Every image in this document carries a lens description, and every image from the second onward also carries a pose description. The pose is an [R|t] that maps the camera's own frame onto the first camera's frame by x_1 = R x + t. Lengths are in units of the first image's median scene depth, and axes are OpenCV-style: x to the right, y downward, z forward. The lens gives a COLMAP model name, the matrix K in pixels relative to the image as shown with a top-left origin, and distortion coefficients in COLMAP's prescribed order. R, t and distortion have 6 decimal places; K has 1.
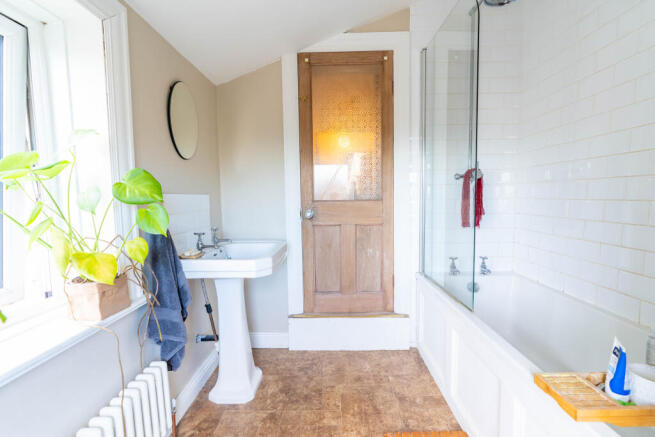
lens RADIAL K [[297.4, 0, 329.1], [0, 297.4, 221.1], [0, 0, 1]] dist [-0.001732, 0.001122]
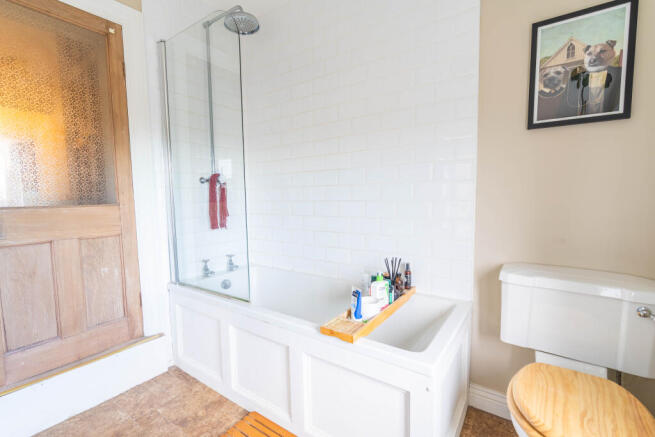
lens RADIAL K [[297.4, 0, 325.7], [0, 297.4, 221.9], [0, 0, 1]] dist [-0.001732, 0.001122]
pose [[0.572956, -0.064640, 0.817033, -0.167118], [0.079496, 0.996568, 0.023096, 0.002205], [-0.815722, 0.051718, 0.576128, 0.074363]]
